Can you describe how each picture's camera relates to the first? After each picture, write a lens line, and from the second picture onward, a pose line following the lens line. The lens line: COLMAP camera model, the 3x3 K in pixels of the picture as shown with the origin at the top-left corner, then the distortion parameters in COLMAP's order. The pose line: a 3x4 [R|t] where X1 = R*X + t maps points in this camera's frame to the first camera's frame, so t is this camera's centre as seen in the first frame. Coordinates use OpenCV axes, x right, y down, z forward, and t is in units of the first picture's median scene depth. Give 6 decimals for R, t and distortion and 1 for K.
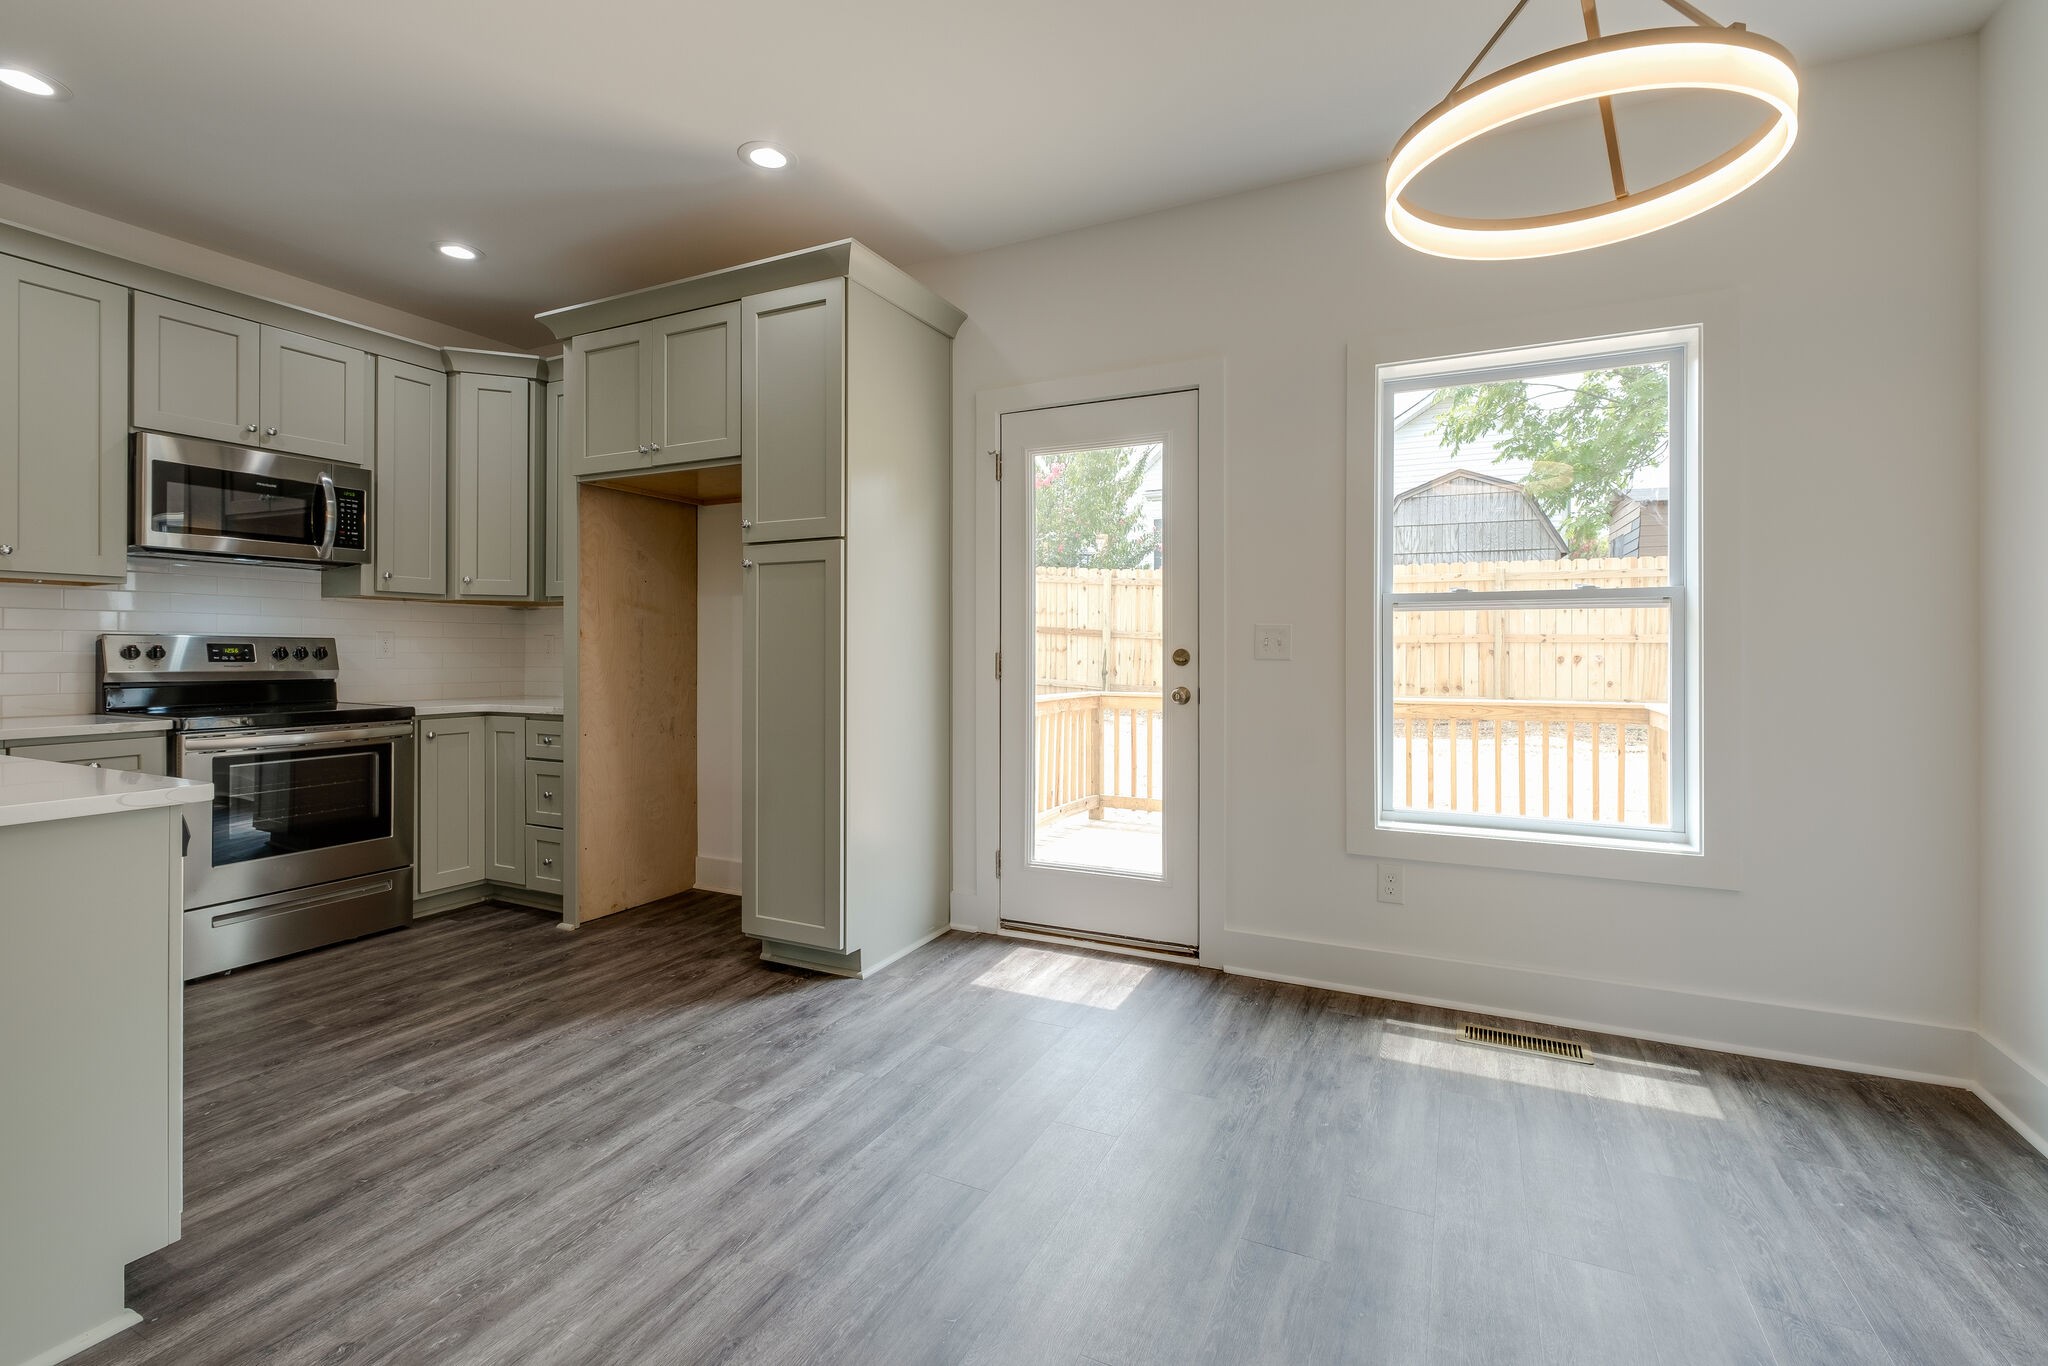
lens RADIAL K [[915.3, 0, 1019.8], [0, 915.3, 654.1], [0, 0, 1]] dist [-0.003512, -0.000859]
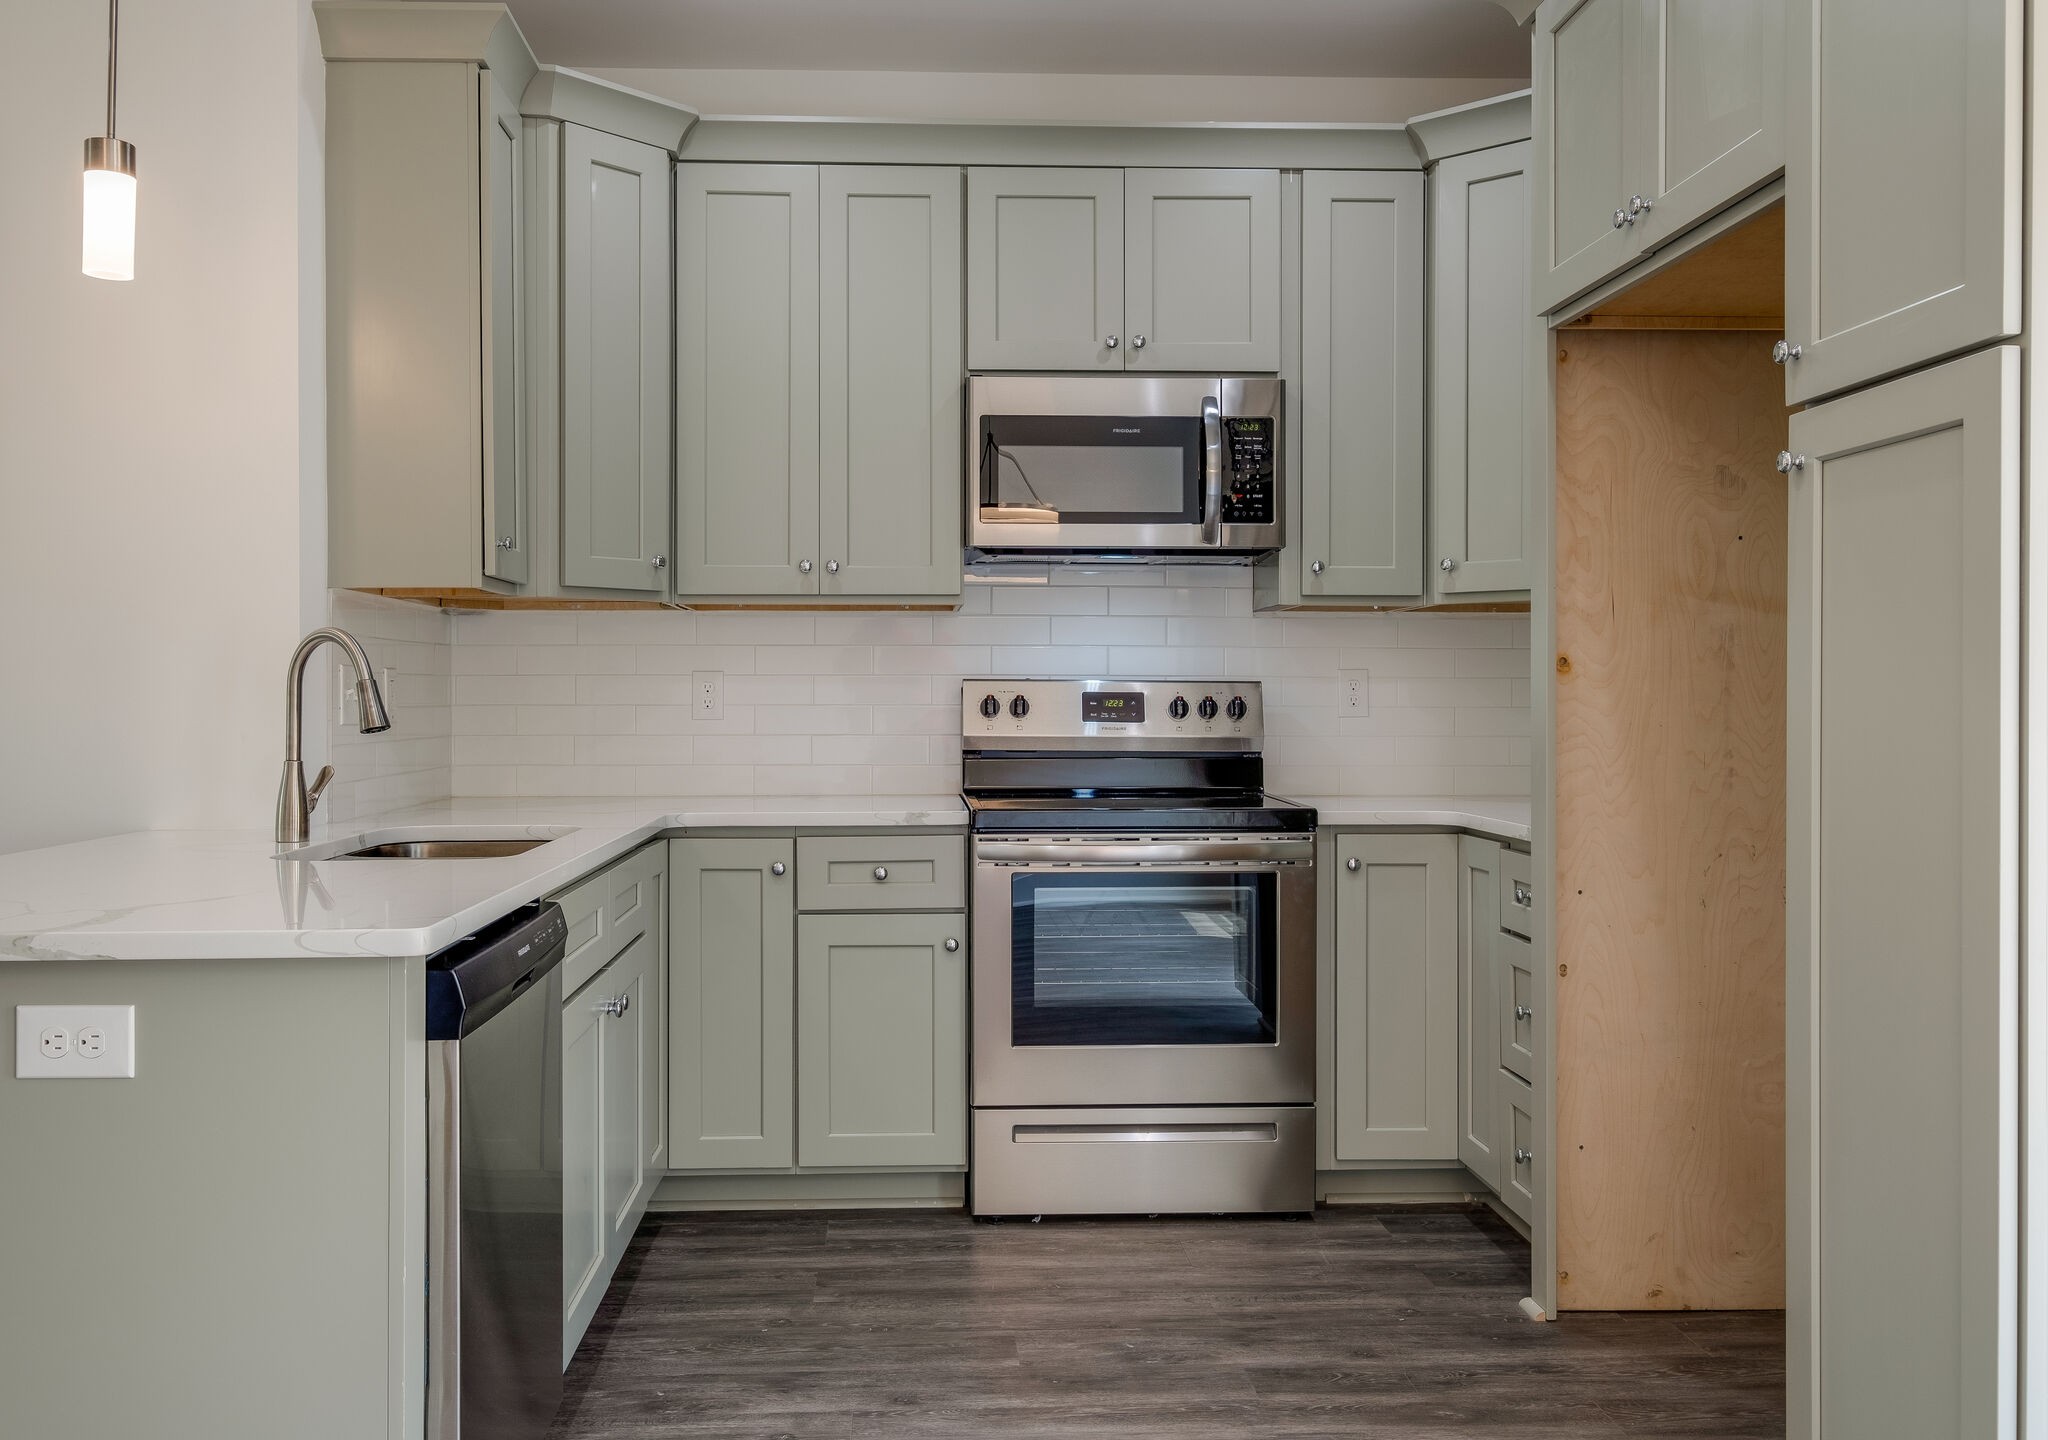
lens RADIAL K [[1714.5, 0, 967.3], [0, 1714.5, 708.3], [0, 0, 1]] dist [-0.005526, 0.011432]
pose [[0.471630, 0.003159, -0.881791, 0.128168], [-0.001993, 0.999995, 0.002517, -0.003310], [0.881794, 0.000570, 0.471633, 0.360720]]
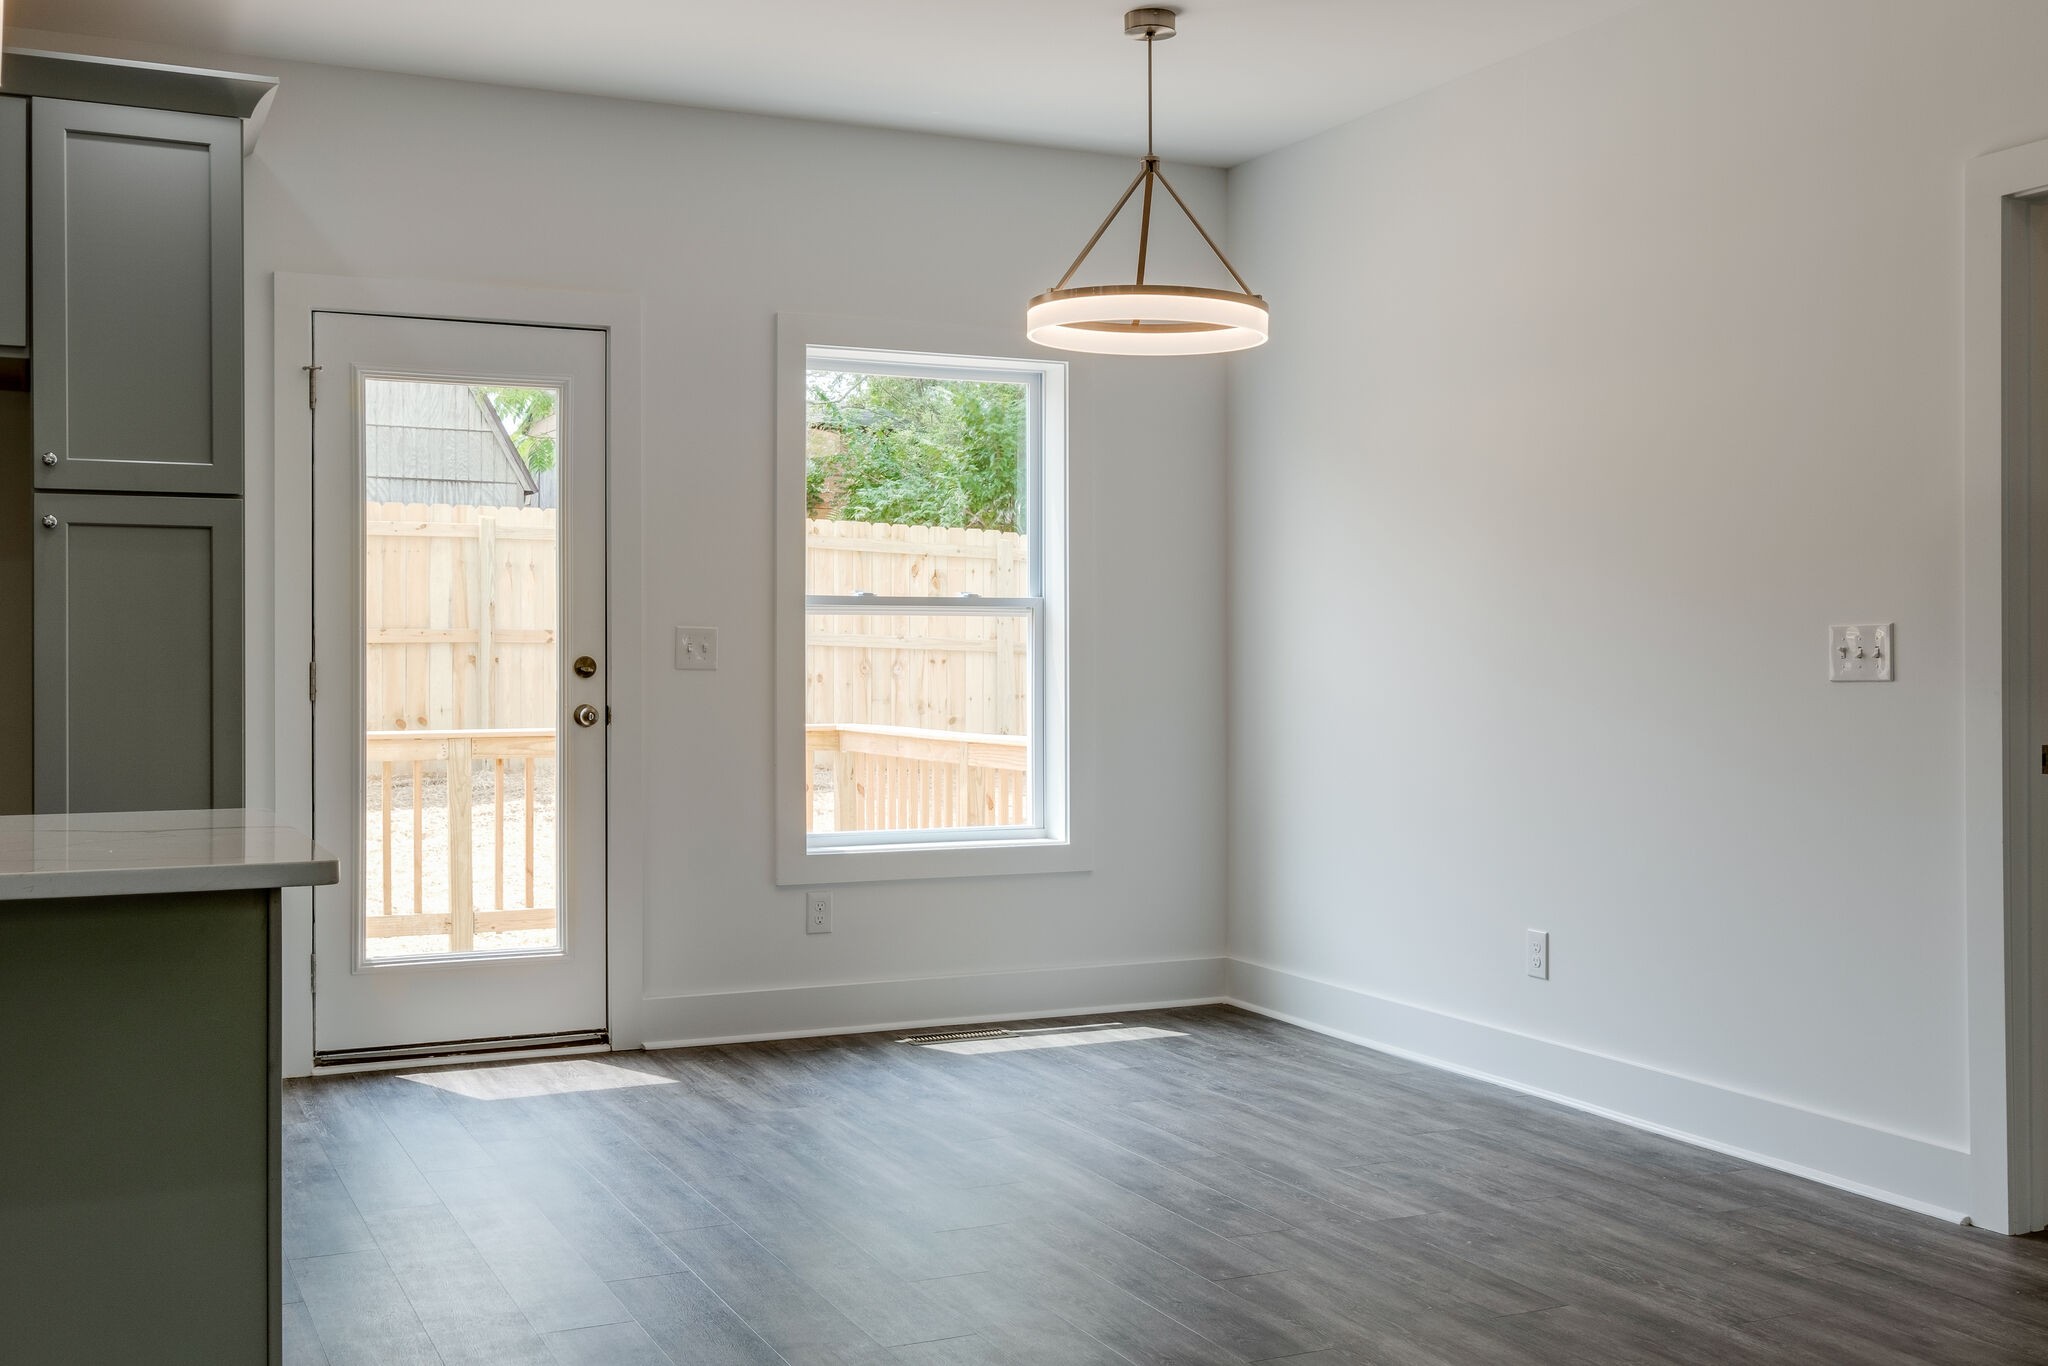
lens RADIAL K [[2217.7, 0, 1020.3], [0, 2217.7, 670.5], [0, 0, 1]] dist [-0.009594, 0.000000]
pose [[0.617059, -0.005776, 0.786895, -0.983614], [0.003328, 0.999983, 0.004730, -0.001031], [-0.786910, -0.000300, 0.617068, -0.426492]]
